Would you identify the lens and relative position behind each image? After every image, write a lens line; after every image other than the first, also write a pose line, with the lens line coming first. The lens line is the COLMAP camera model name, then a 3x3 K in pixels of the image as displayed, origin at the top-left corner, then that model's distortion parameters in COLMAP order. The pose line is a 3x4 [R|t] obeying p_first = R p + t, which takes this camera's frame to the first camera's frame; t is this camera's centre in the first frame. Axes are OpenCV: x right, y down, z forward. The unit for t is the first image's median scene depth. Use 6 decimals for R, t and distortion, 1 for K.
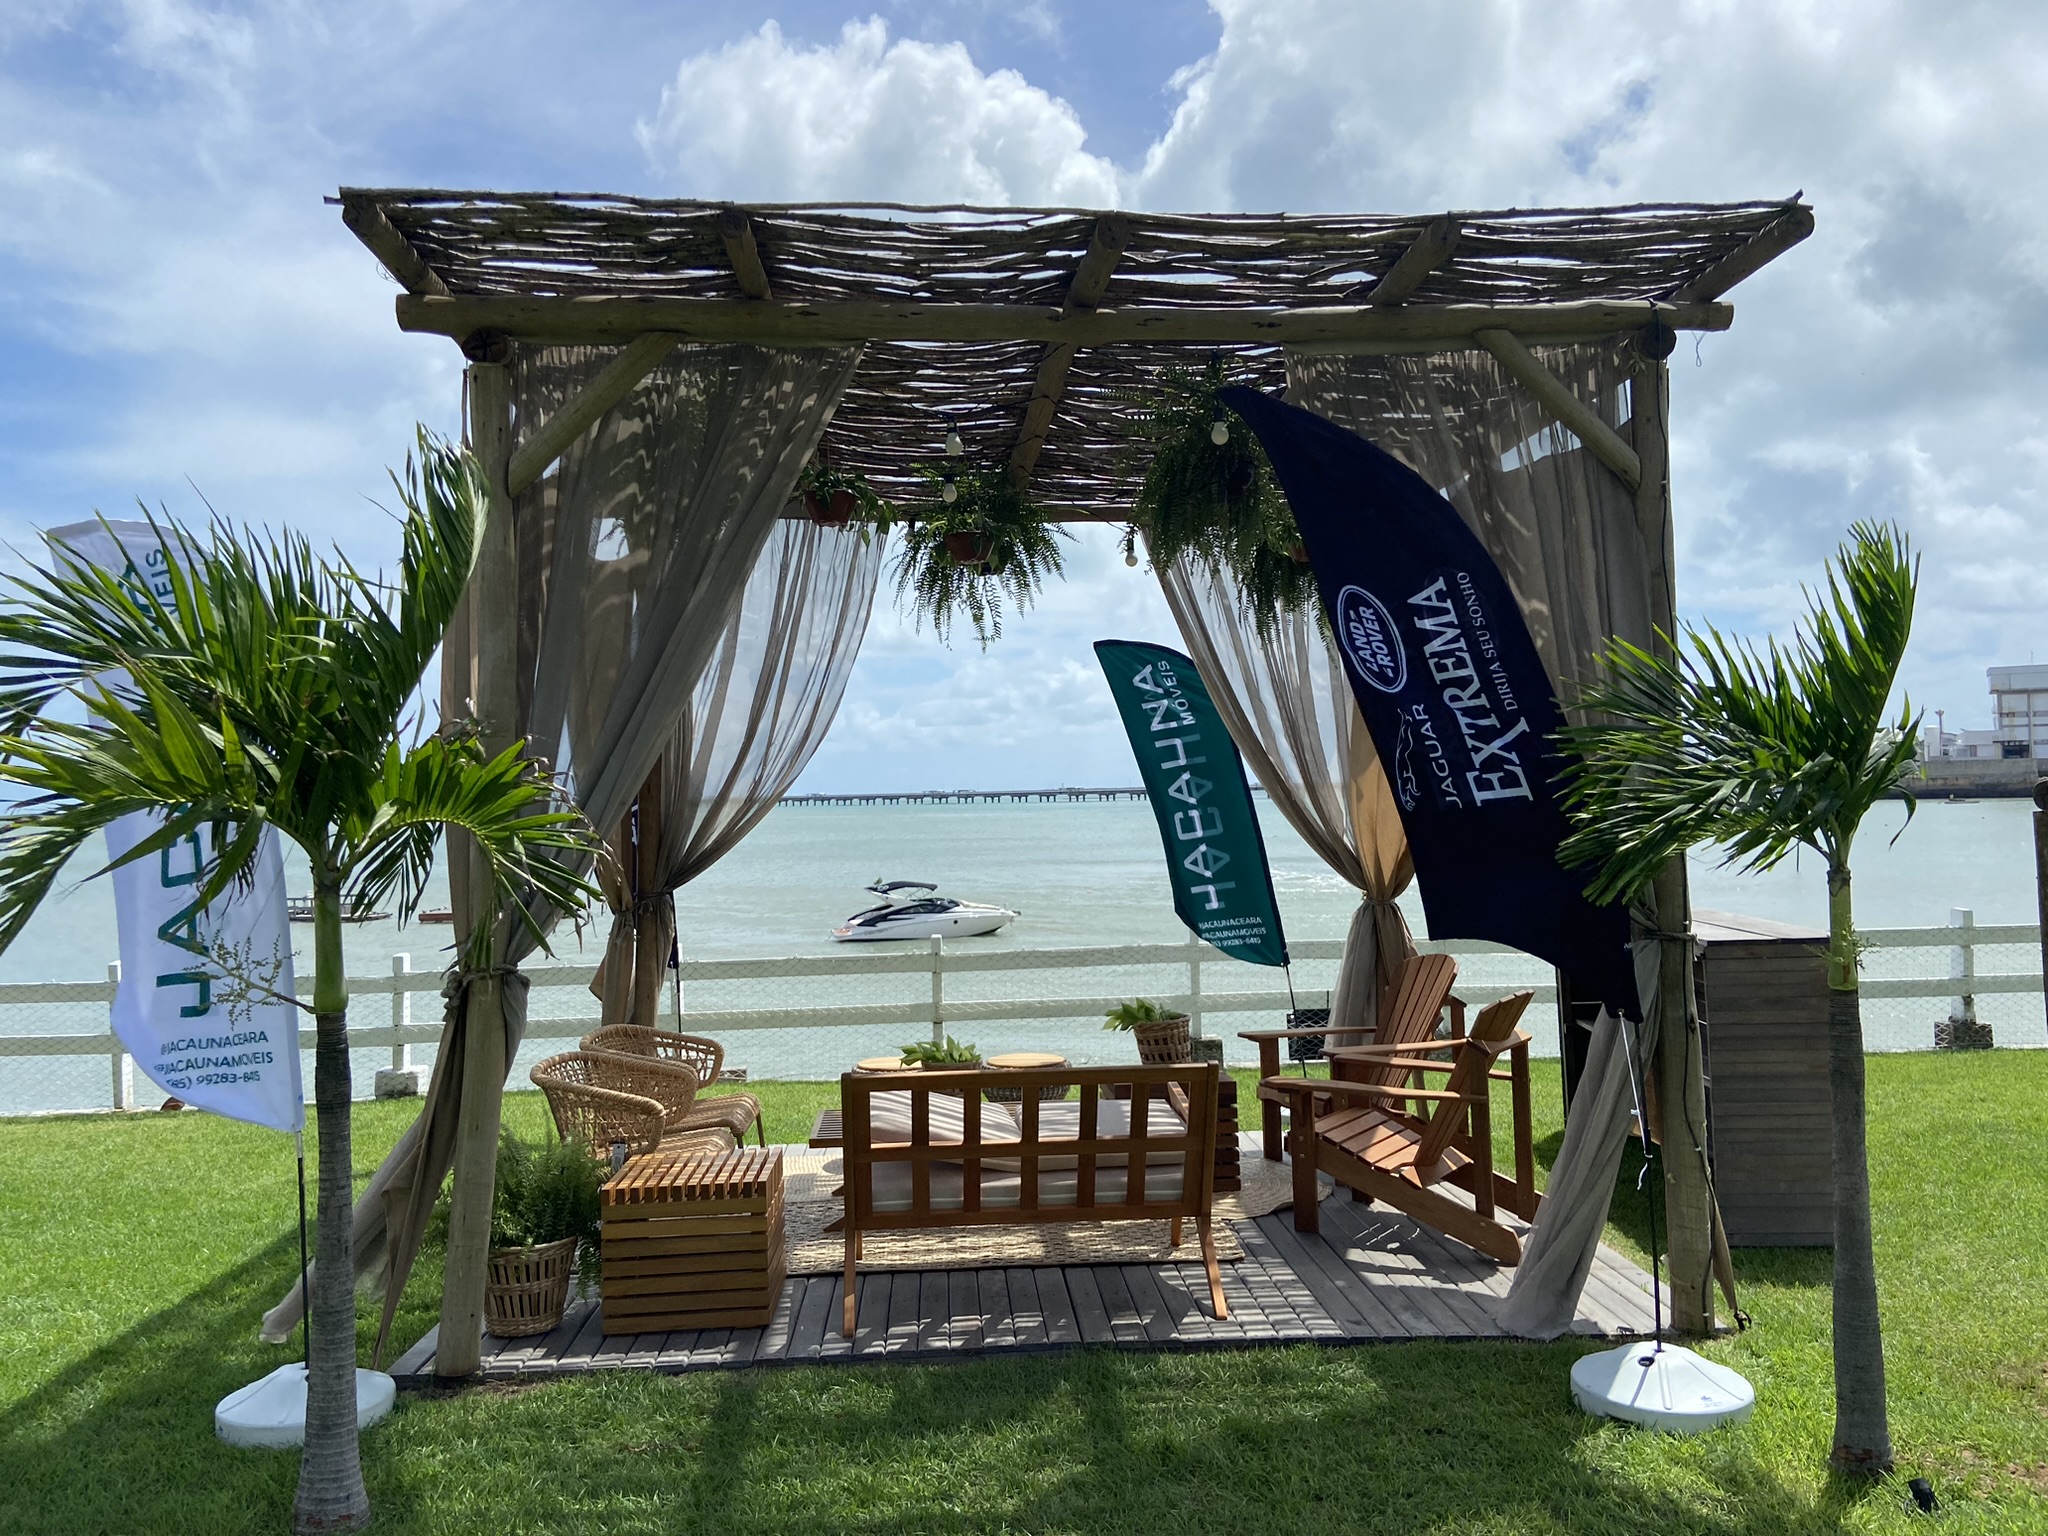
lens RADIAL K [[1544.5, 0, 1016.5], [0, 1544.5, 761.9], [0, 0, 1]] dist [0.123842, -0.155145]
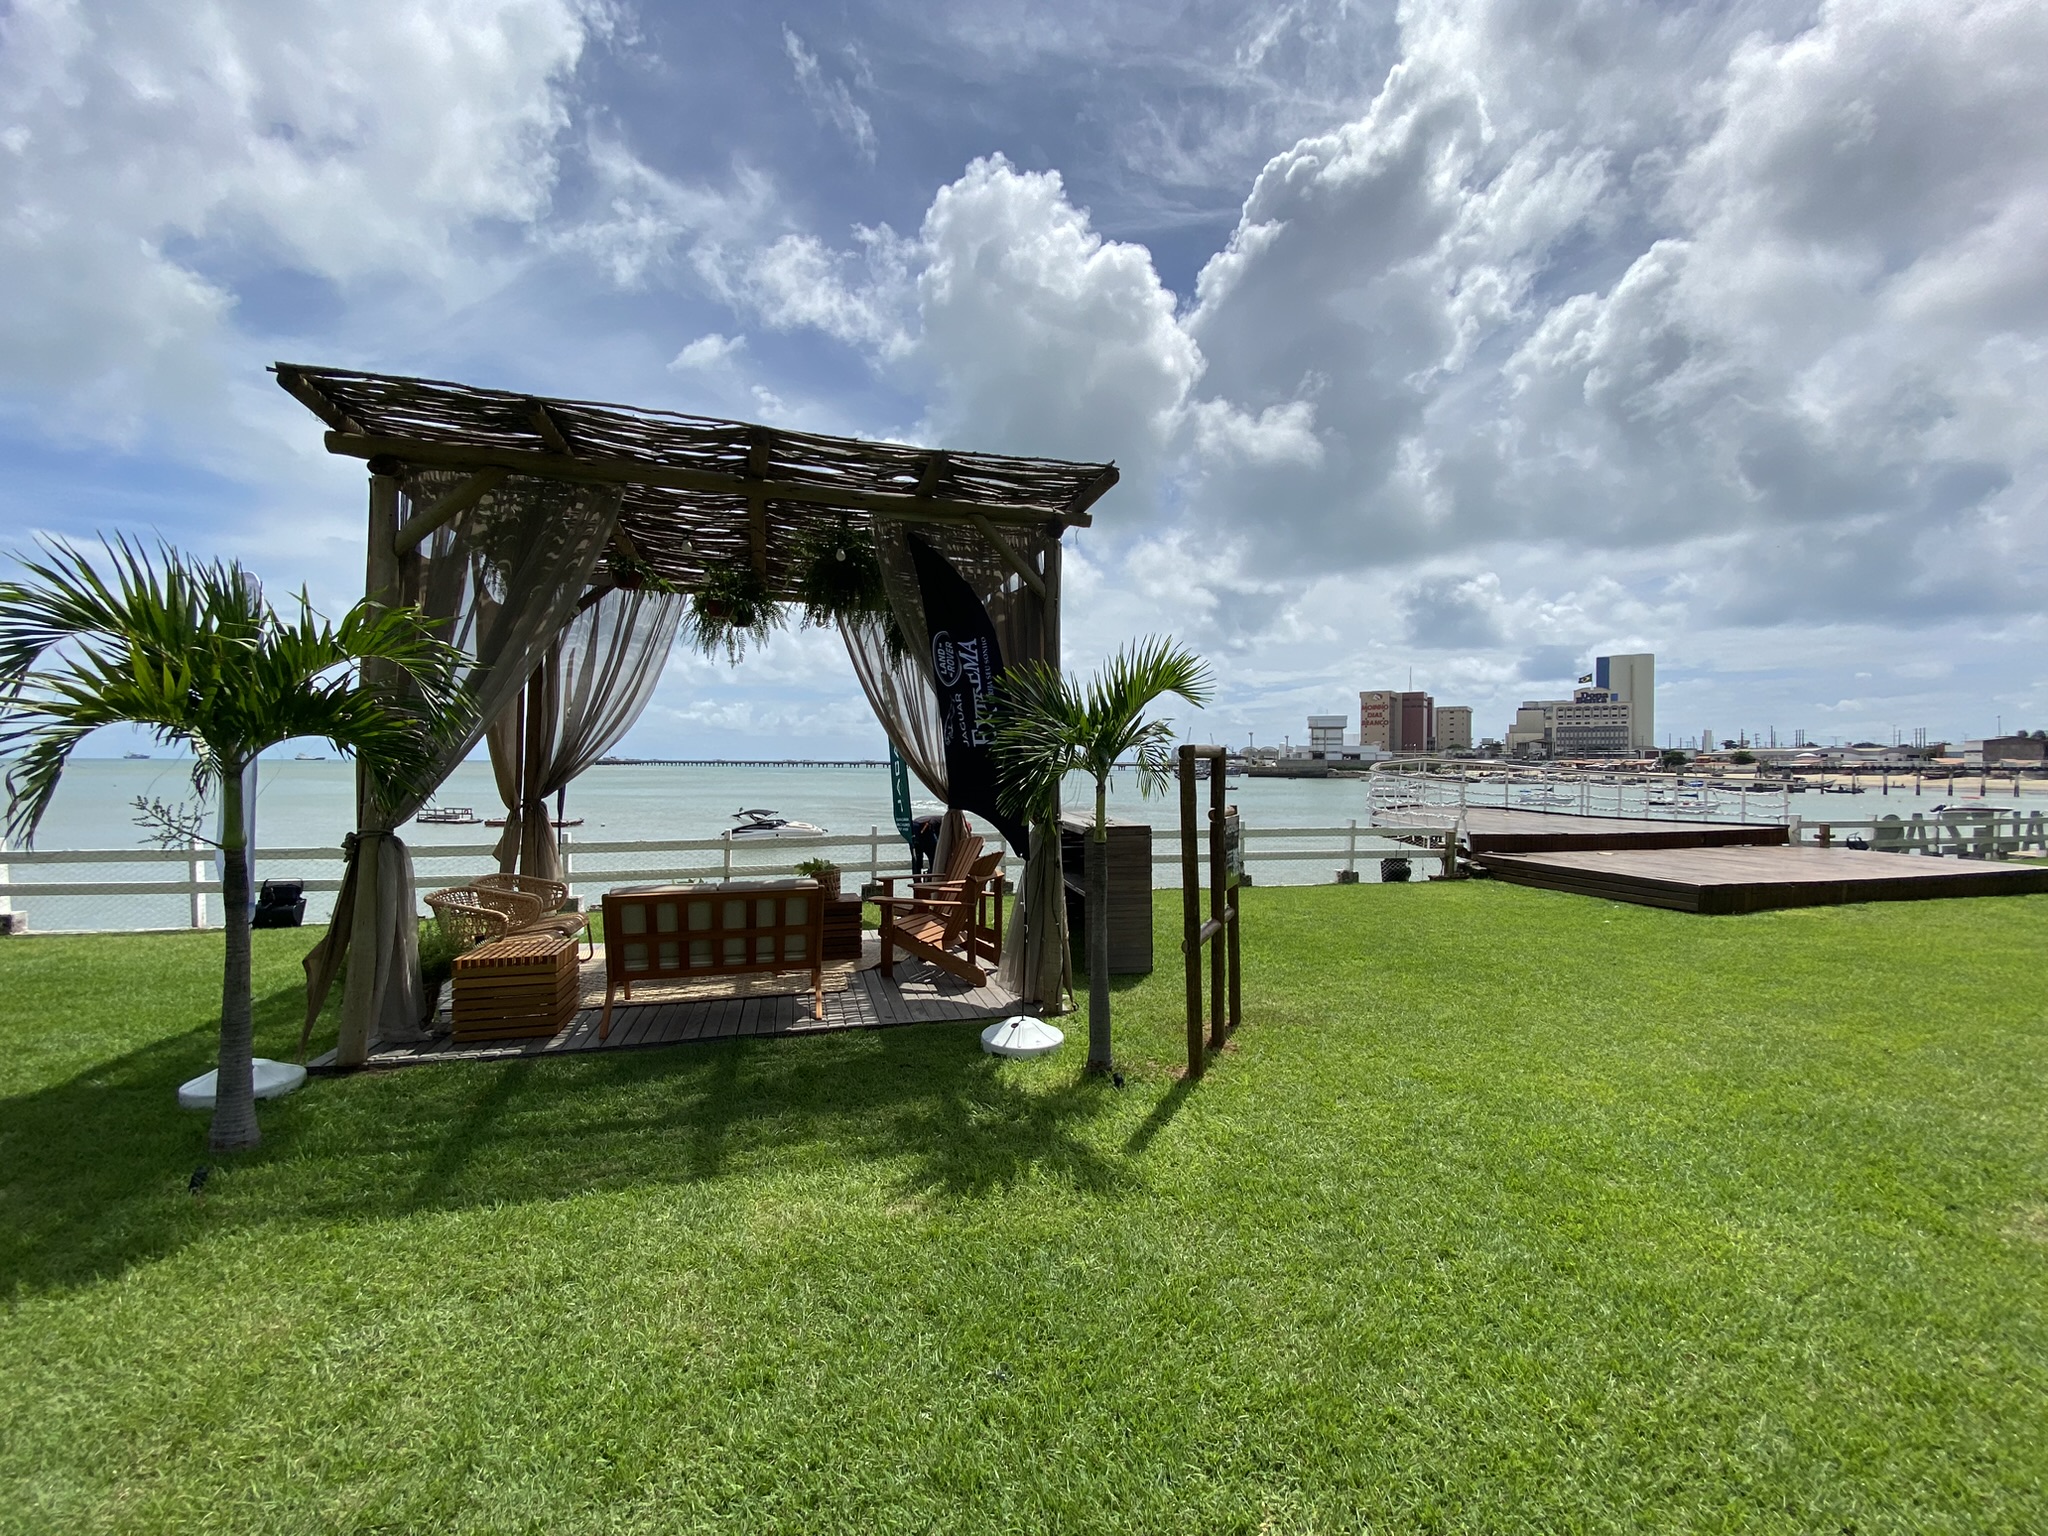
lens RADIAL K [[828.3, 0, 1029.0], [0, 828.3, 765.1], [0, 0, 1]] dist [0.028594, -0.031177]
pose [[0.974023, 0.028886, 0.224599, 0.142280], [-0.033331, 0.999316, 0.016021, 0.020330], [-0.223983, -0.023091, 0.974320, -0.037277]]
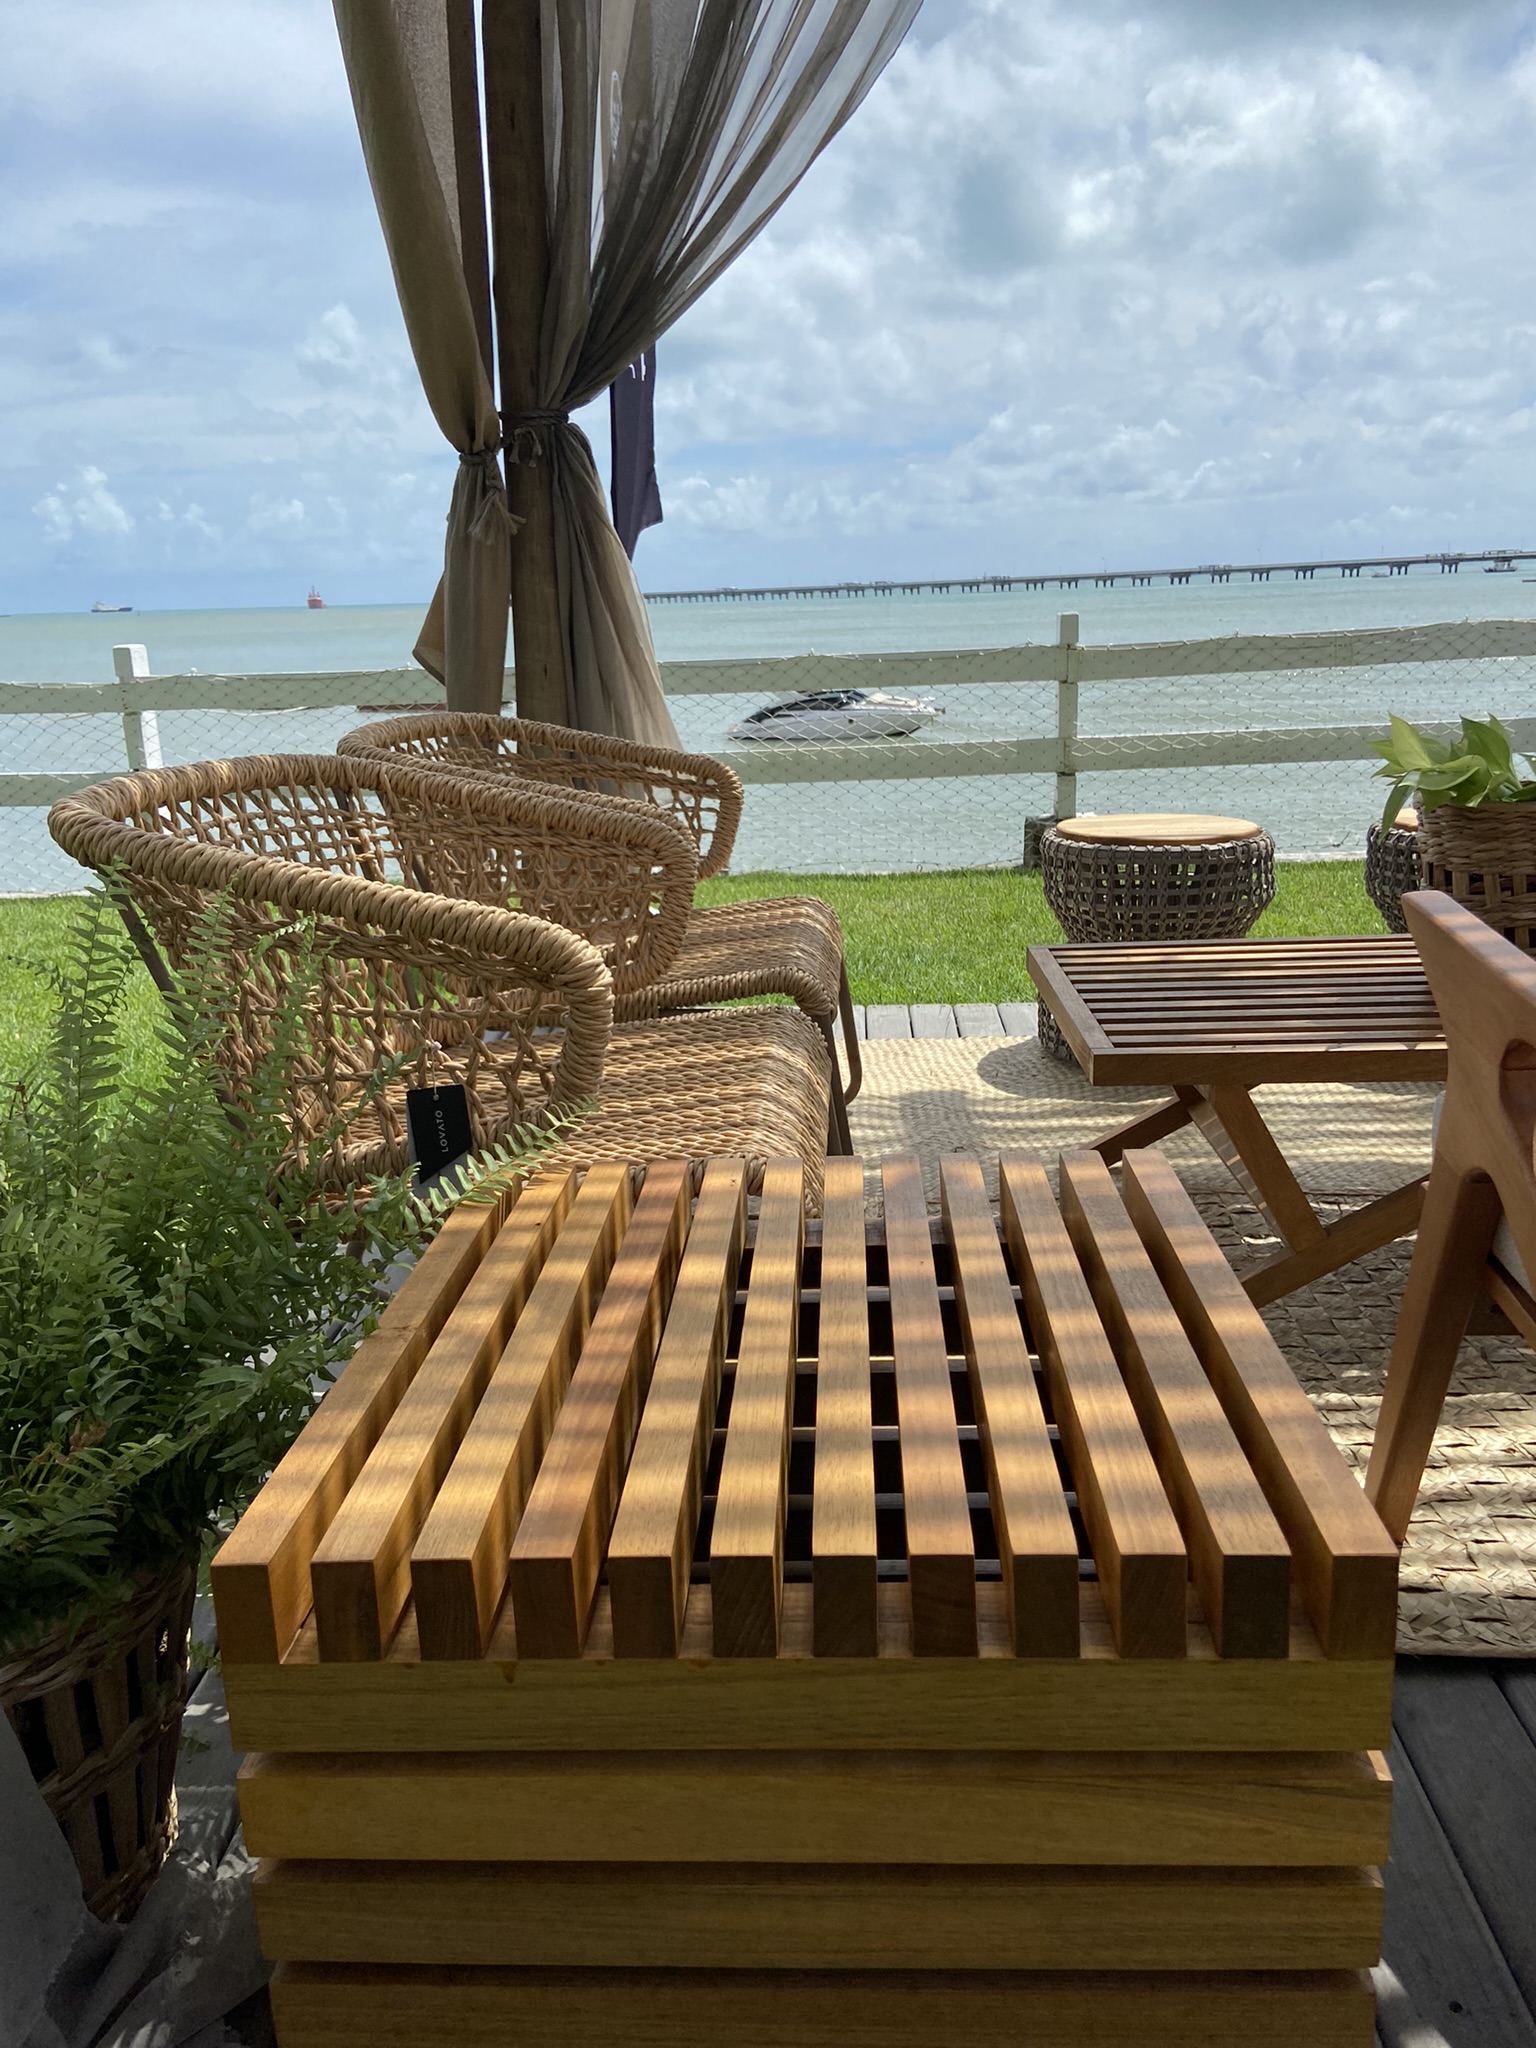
lens RADIAL K [[1547.7, 0, 757.5], [0, 1547.7, 1005.8], [0, 0, 1]] dist [0.118671, -0.153840]
pose [[0.993953, 0.014437, -0.108854, -0.199601], [0.016431, 0.960604, 0.277434, 0.184774], [0.108571, -0.277545, 0.954558, 0.873766]]
